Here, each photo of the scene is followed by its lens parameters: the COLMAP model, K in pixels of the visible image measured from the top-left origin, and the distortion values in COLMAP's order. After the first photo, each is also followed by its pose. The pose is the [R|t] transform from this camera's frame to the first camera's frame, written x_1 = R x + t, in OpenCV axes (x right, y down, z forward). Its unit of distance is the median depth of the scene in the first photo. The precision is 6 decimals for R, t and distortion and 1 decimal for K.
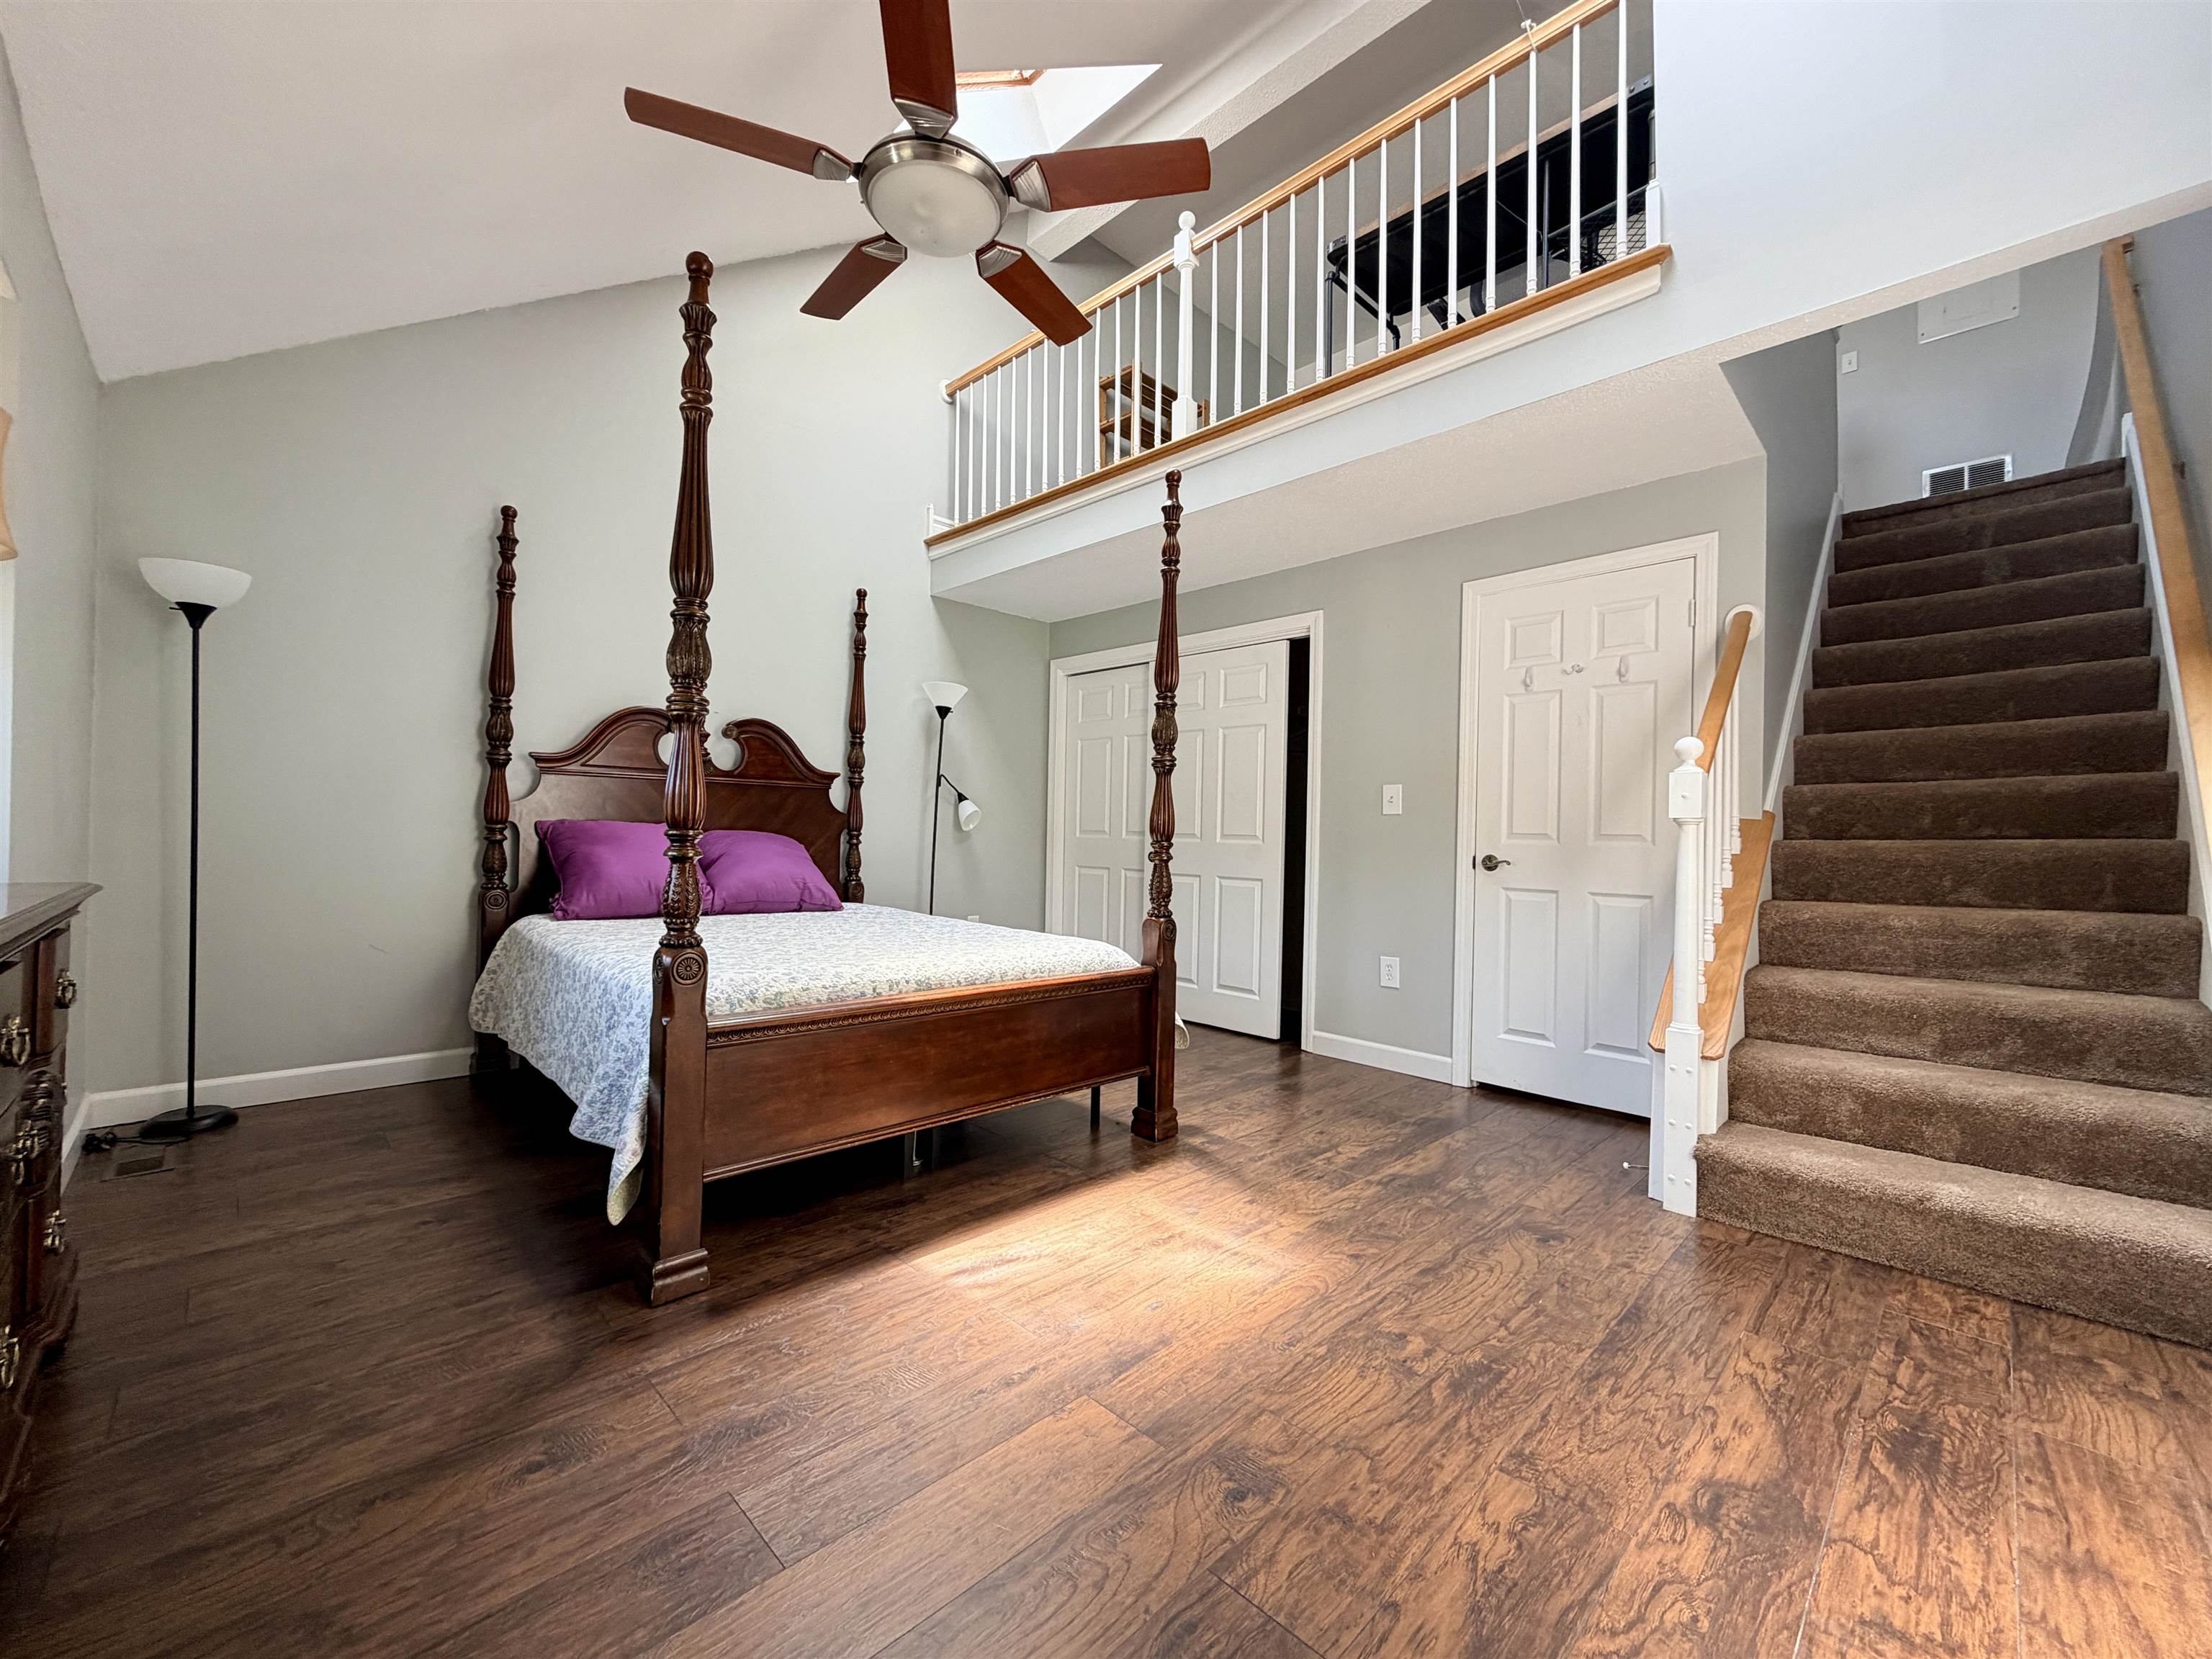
lens RADIAL K [[879.7, 0, 1102.3], [0, 879.7, 837.4], [0, 0, 1]] dist [0.006309, -0.000128]
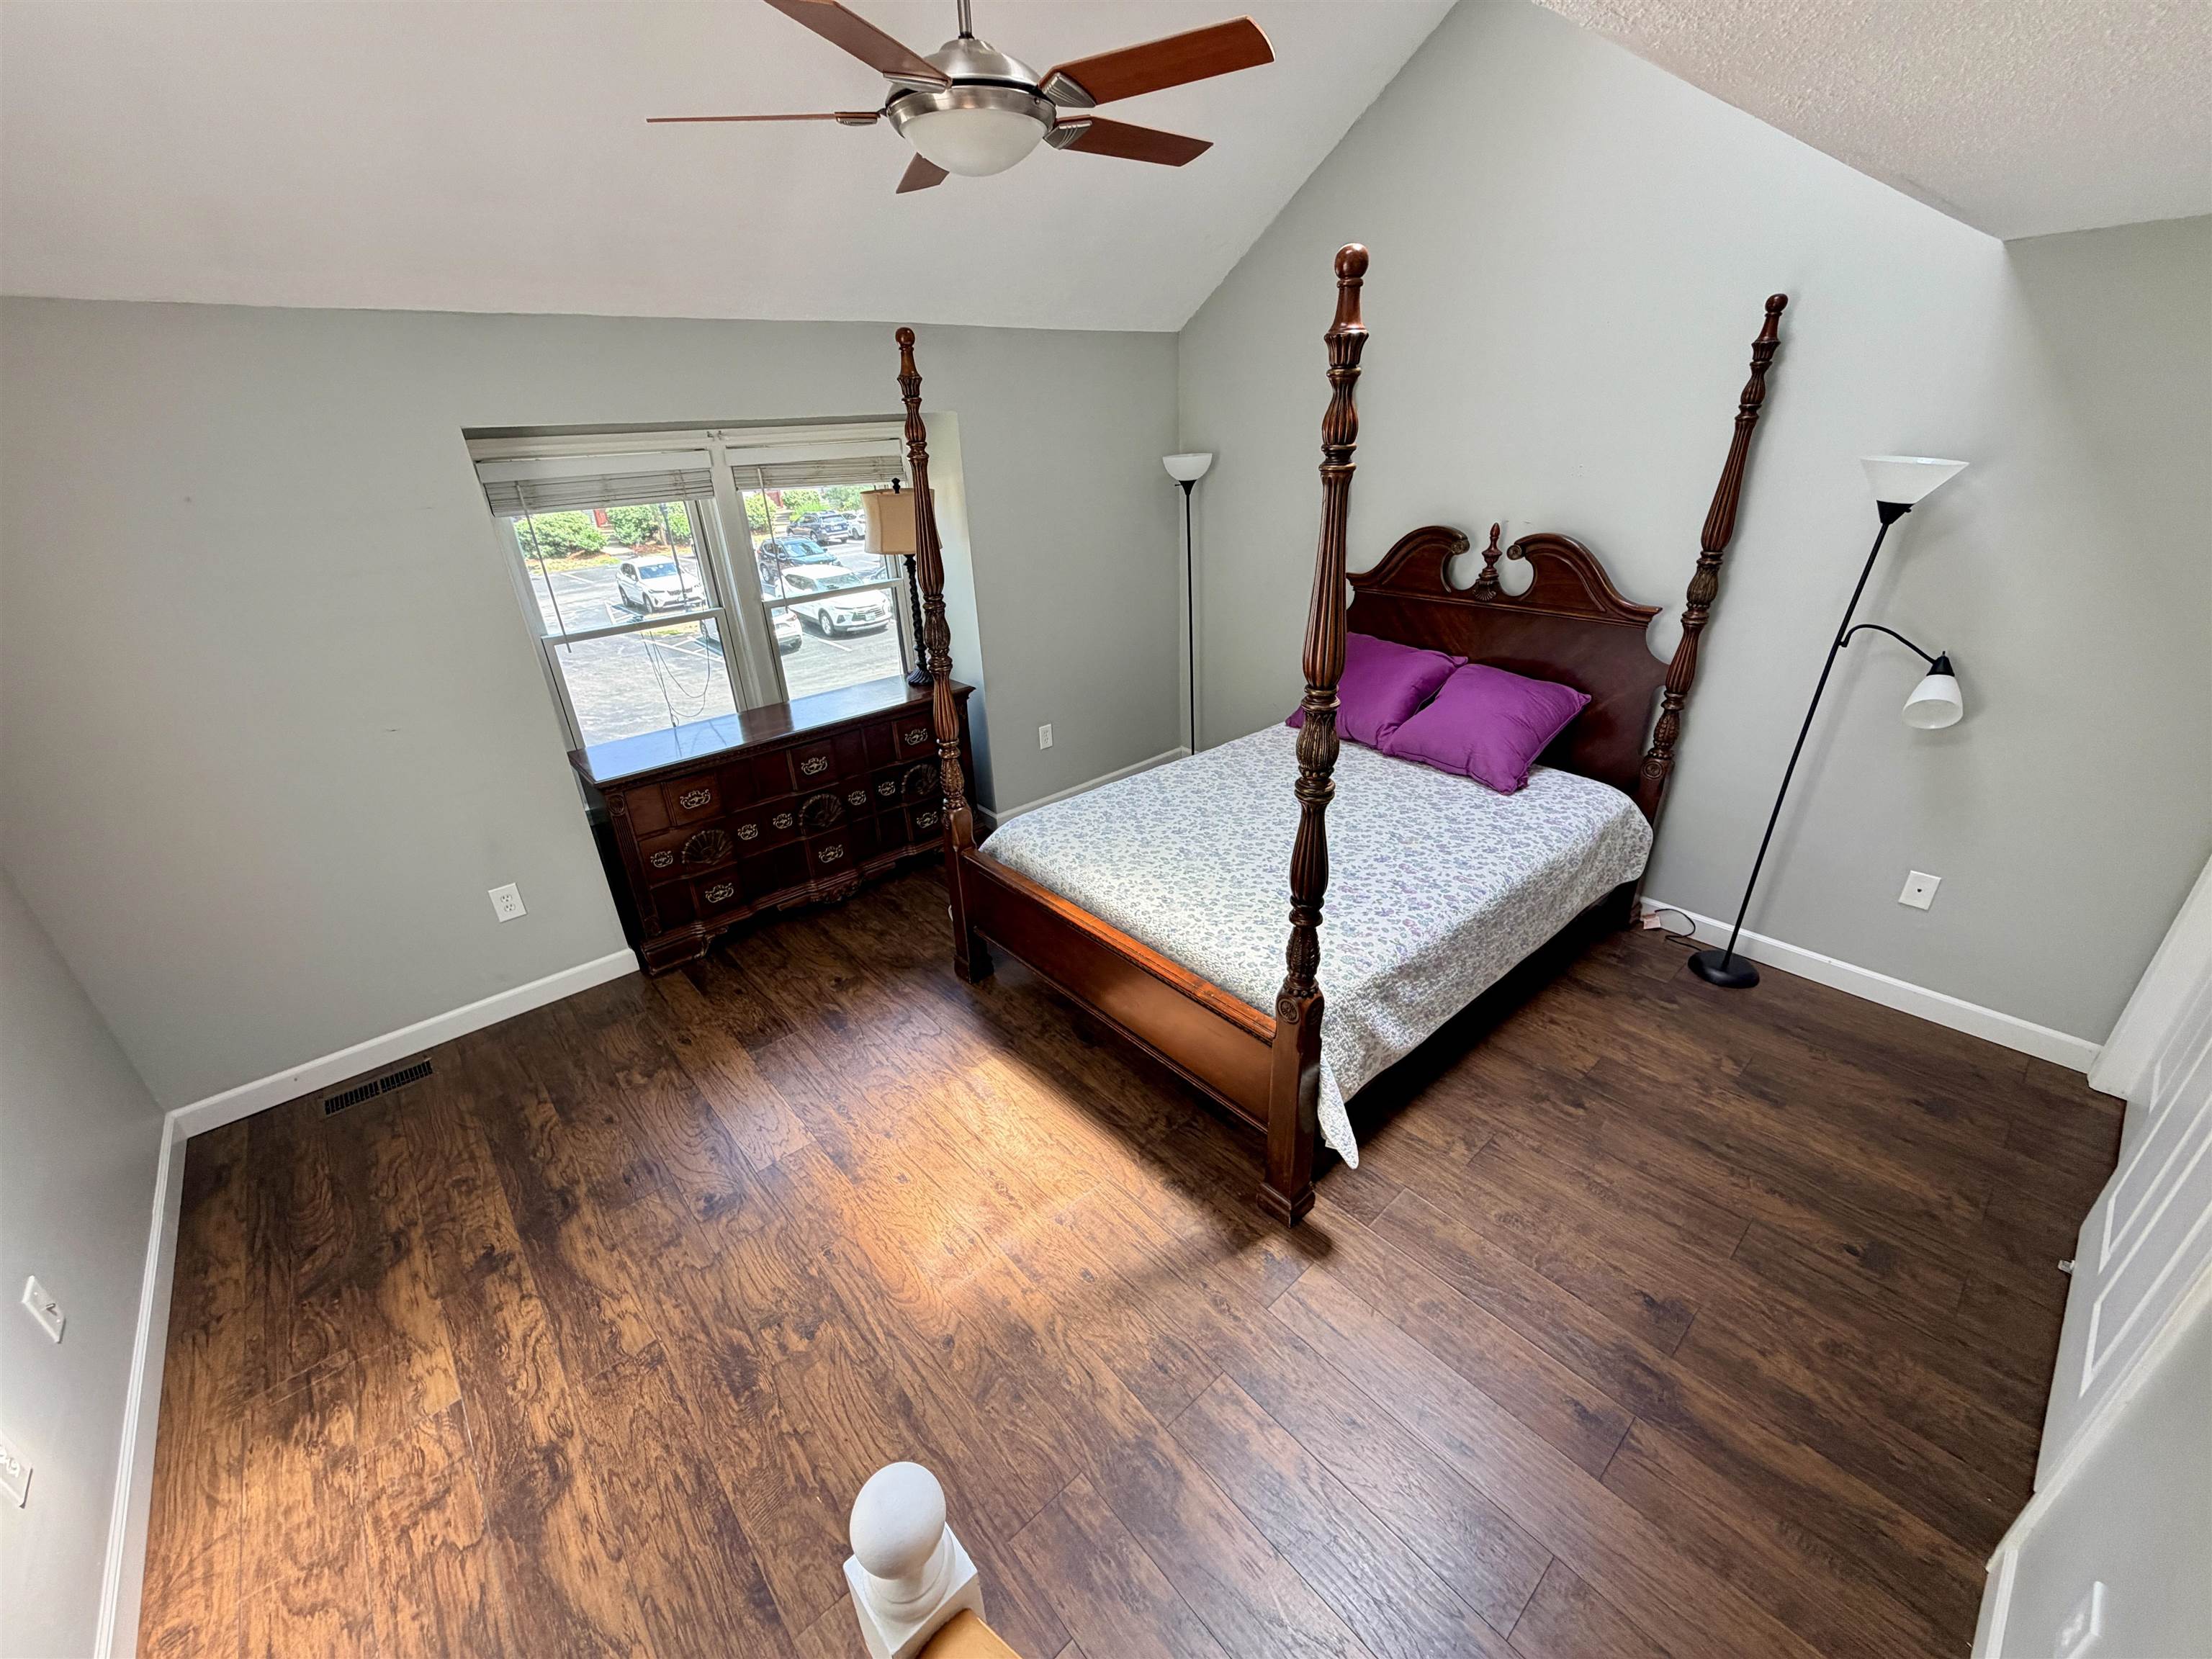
lens RADIAL K [[879.7, 0, 1102.3], [0, 879.7, 837.4], [0, 0, 1]] dist [0.006309, -0.000128]
pose [[-0.056885, 0.420580, -0.905470, 1.339249], [0.034571, 0.907225, 0.419223, -0.654009], [0.997782, -0.007455, -0.066147, 1.766415]]
